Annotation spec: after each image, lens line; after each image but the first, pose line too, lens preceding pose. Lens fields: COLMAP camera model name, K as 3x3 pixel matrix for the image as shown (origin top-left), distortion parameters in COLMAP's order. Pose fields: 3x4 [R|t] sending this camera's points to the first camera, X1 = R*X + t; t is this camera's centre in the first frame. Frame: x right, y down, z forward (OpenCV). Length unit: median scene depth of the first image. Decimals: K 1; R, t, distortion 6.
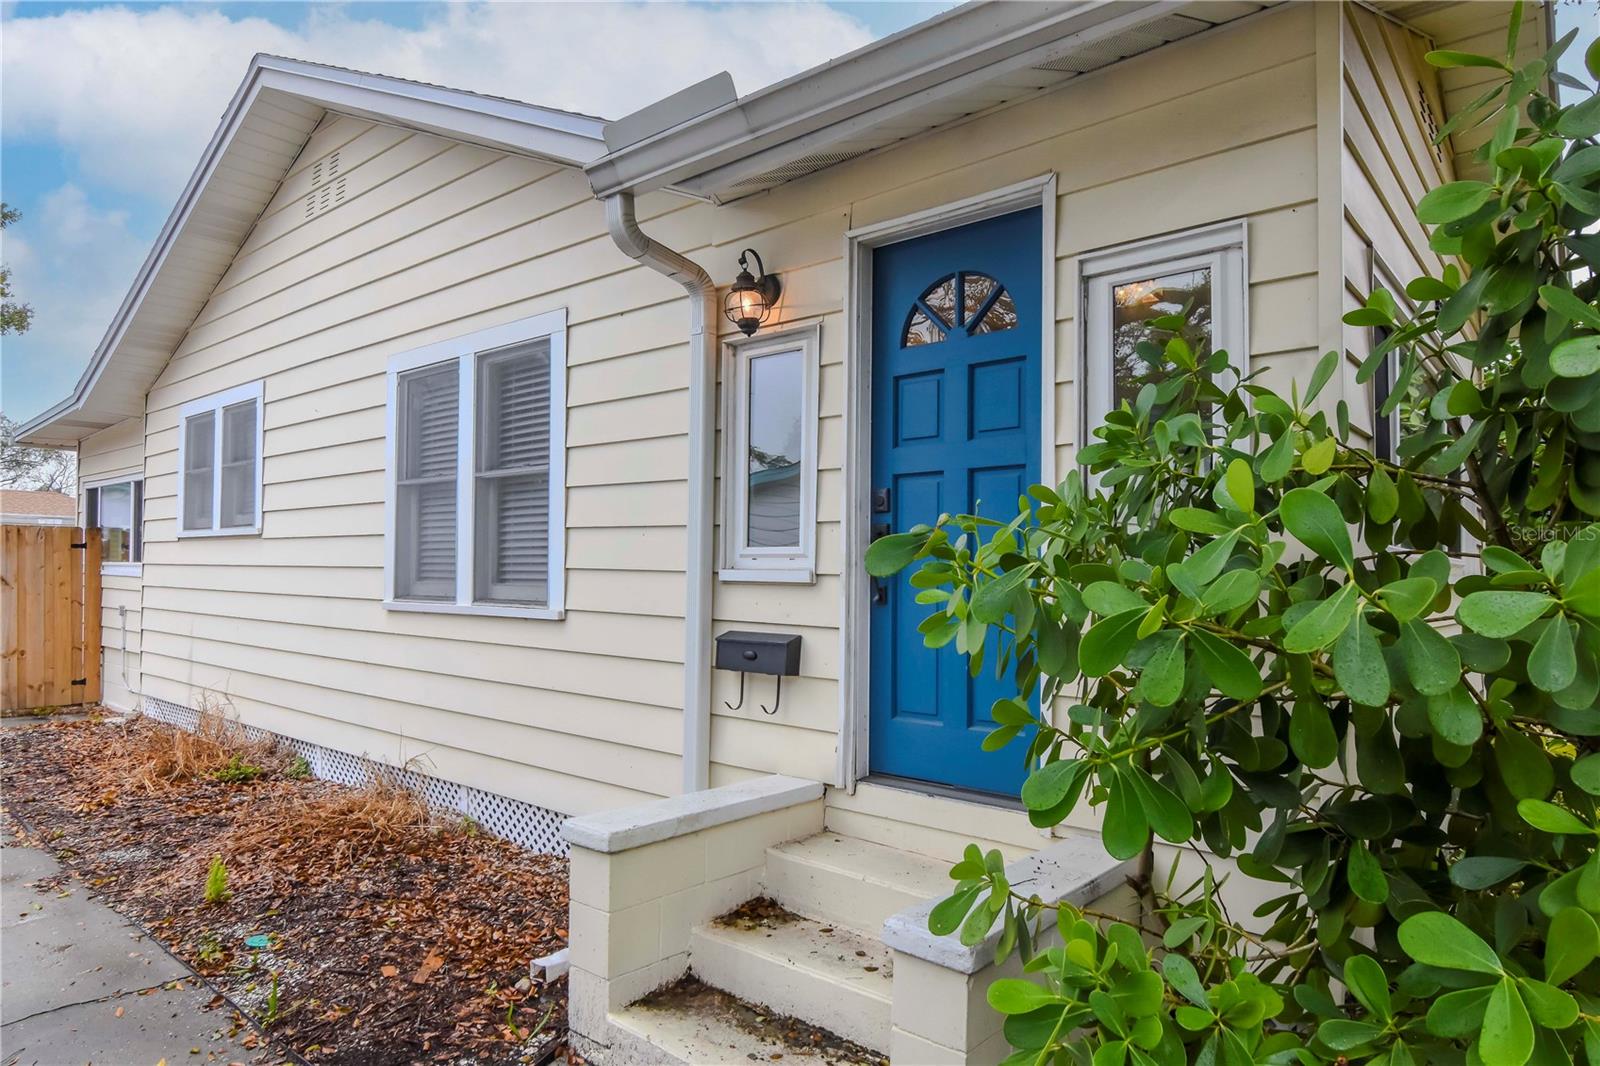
lens RADIAL K [[941.4, 0, 806.5], [0, 941.4, 558.0], [0, 0, 1]] dist [0.004151, -0.013907]
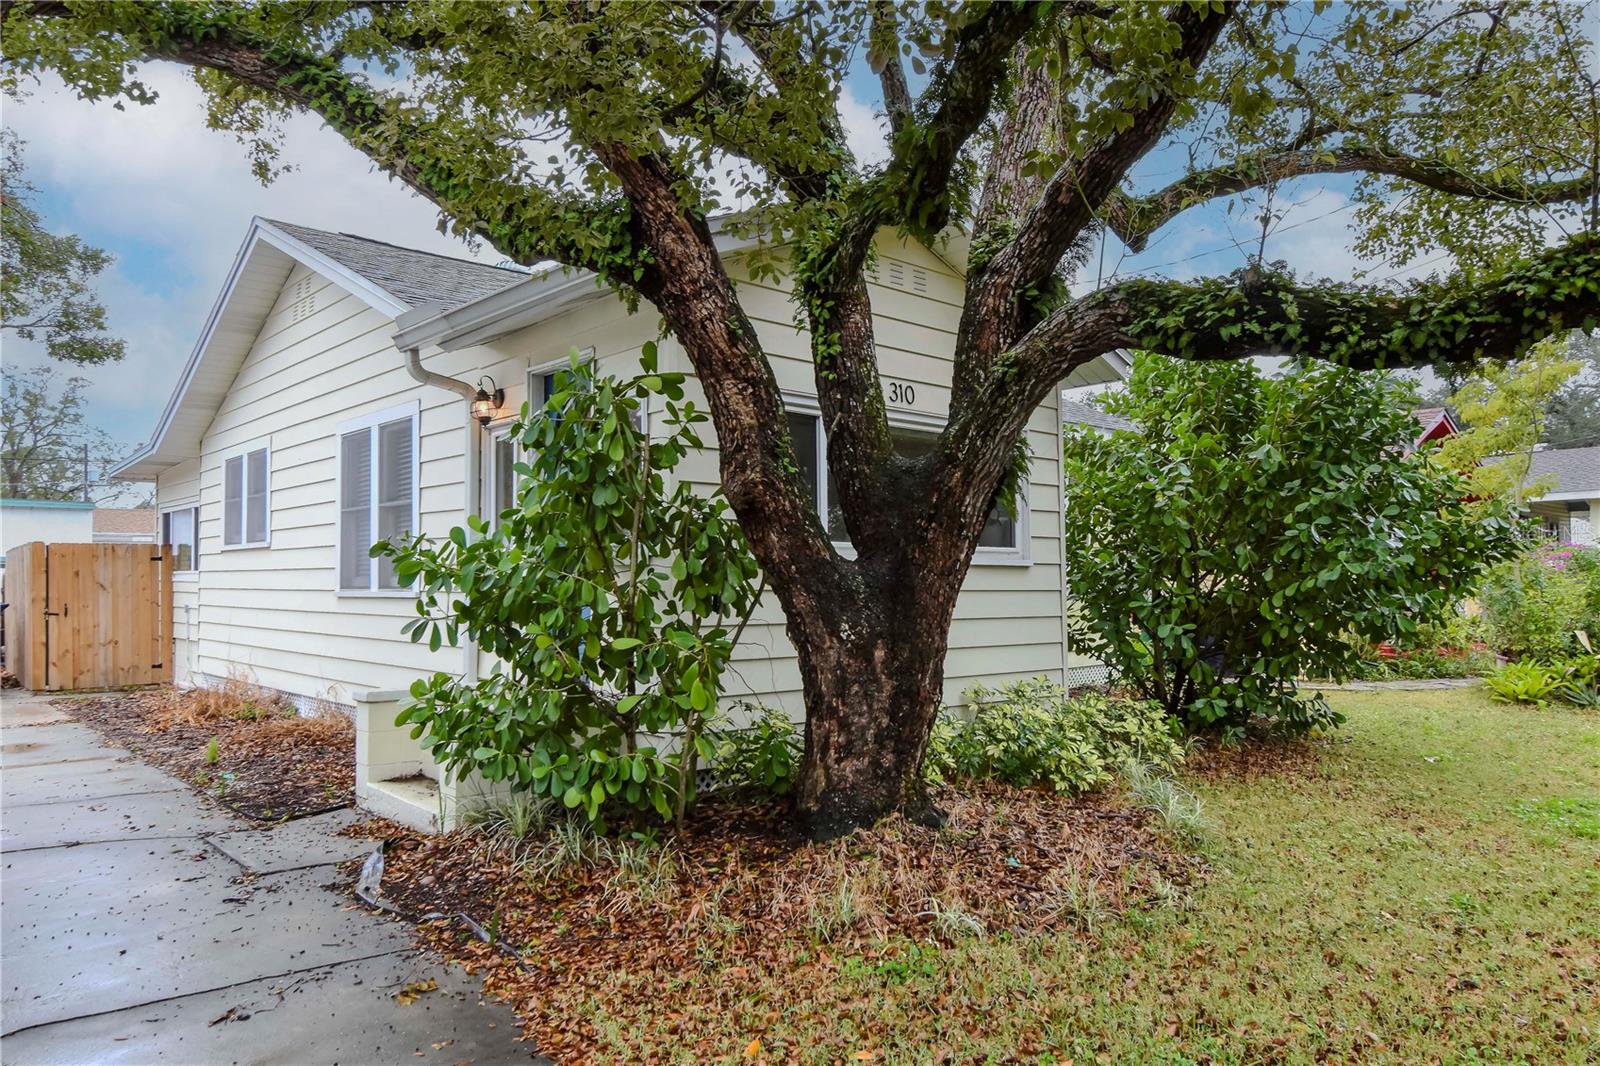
lens RADIAL K [[1071.7, 0, 788.5], [0, 1071.7, 547.8], [0, 0, 1]] dist [0.006247, -0.021511]
pose [[0.989747, -0.020045, -0.141416, 0.386890], [0.018077, 0.999721, -0.015184, 0.013314], [0.141680, 0.012472, 0.989834, -0.437873]]
